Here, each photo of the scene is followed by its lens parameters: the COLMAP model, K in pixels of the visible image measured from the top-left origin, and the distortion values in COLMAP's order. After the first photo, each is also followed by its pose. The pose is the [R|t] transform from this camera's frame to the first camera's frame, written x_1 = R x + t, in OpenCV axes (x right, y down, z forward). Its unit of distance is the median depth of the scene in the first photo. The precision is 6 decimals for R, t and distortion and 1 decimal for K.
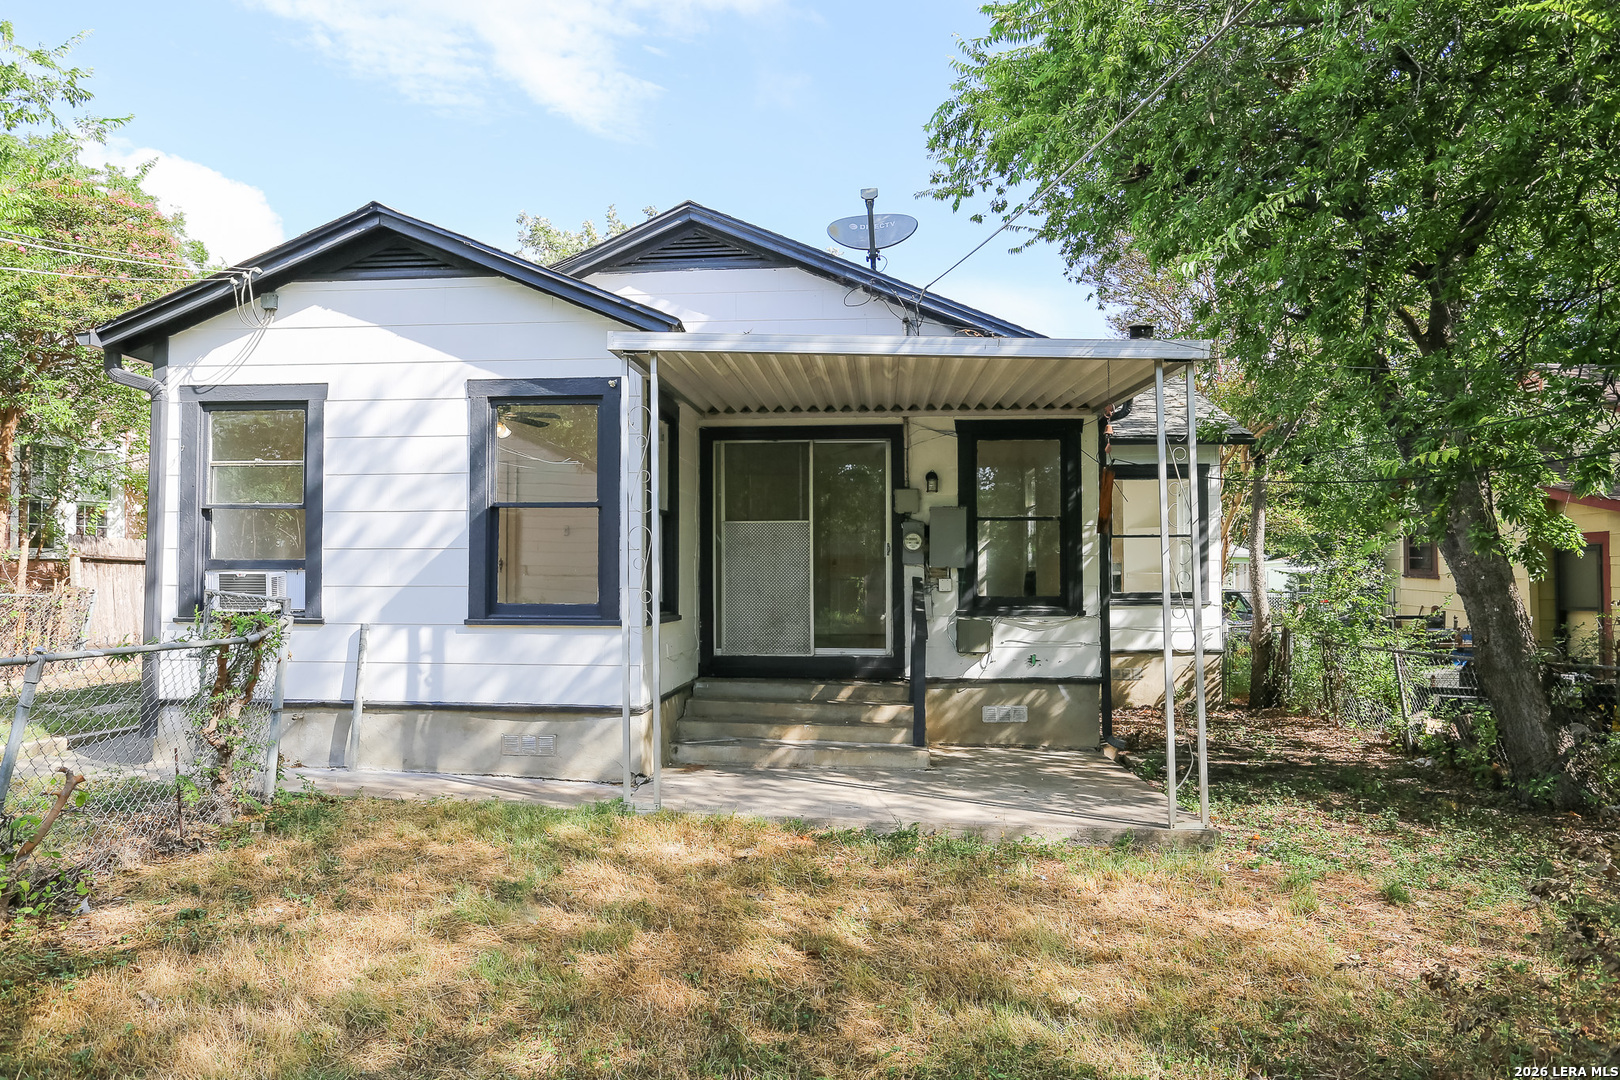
lens RADIAL K [[1088.8, 0, 810.0], [0, 1088.8, 540.0], [0, 0, 1]] dist [-0.005451, -0.001542]
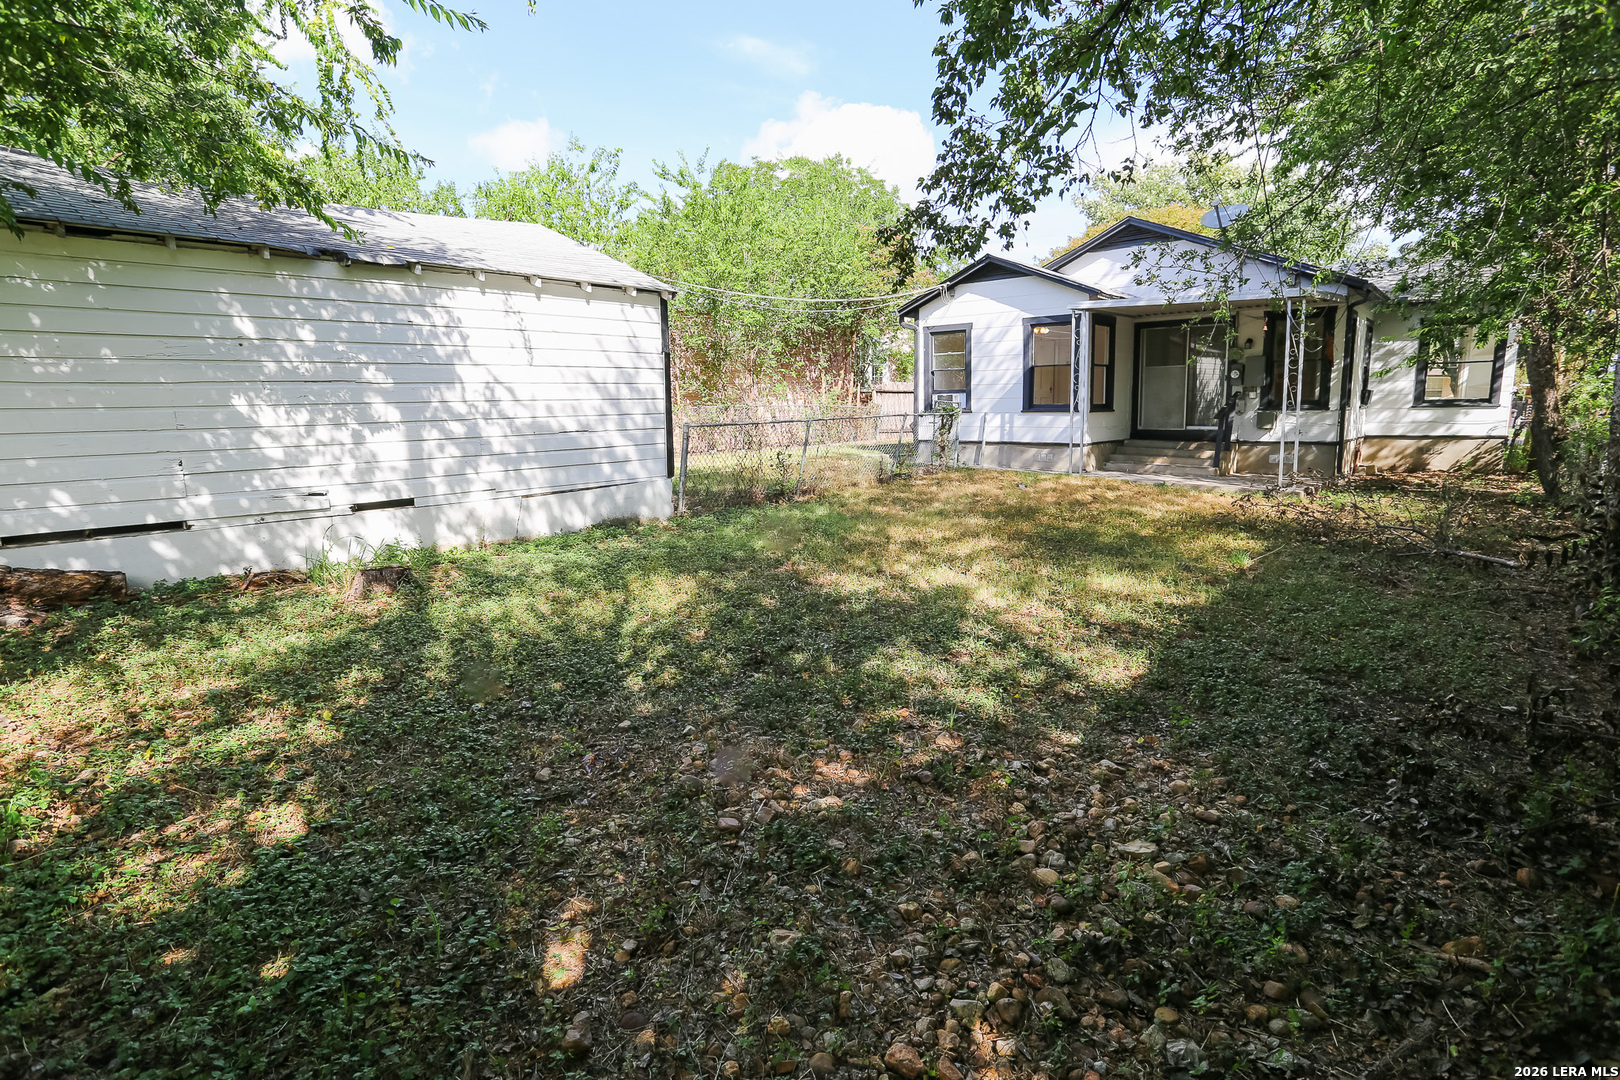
lens RADIAL K [[813.3, 0, 806.6], [0, 813.3, 542.0], [0, 0, 1]] dist [-0.069782, 0.034023]
pose [[0.810029, 0.081456, -0.580705, 0.425929], [0.040328, 0.980221, 0.193751, -0.015314], [0.585002, -0.180363, 0.790723, -0.913344]]
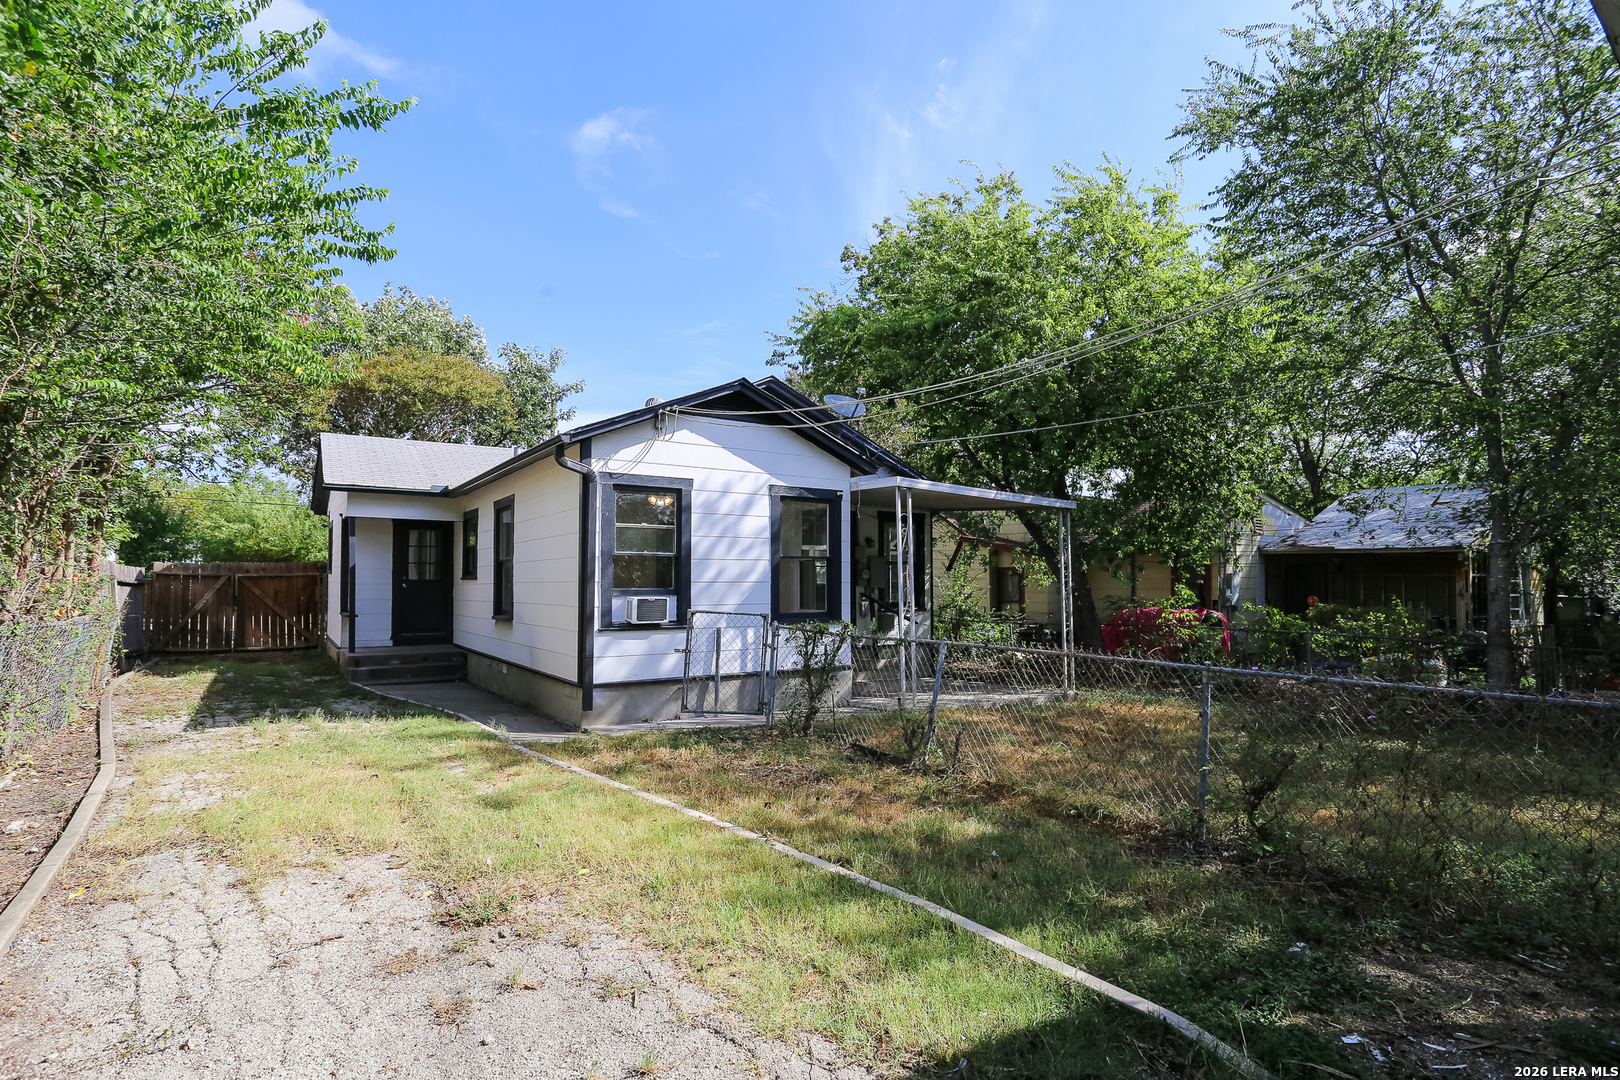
lens RADIAL K [[813.3, 0, 806.6], [0, 813.3, 542.0], [0, 0, 1]] dist [-0.069782, 0.034023]
pose [[0.748677, 0.026687, 0.662398, -1.108616], [-0.019256, 0.999643, -0.018509, -0.032337], [-0.662655, 0.001102, 0.748924, -0.009157]]
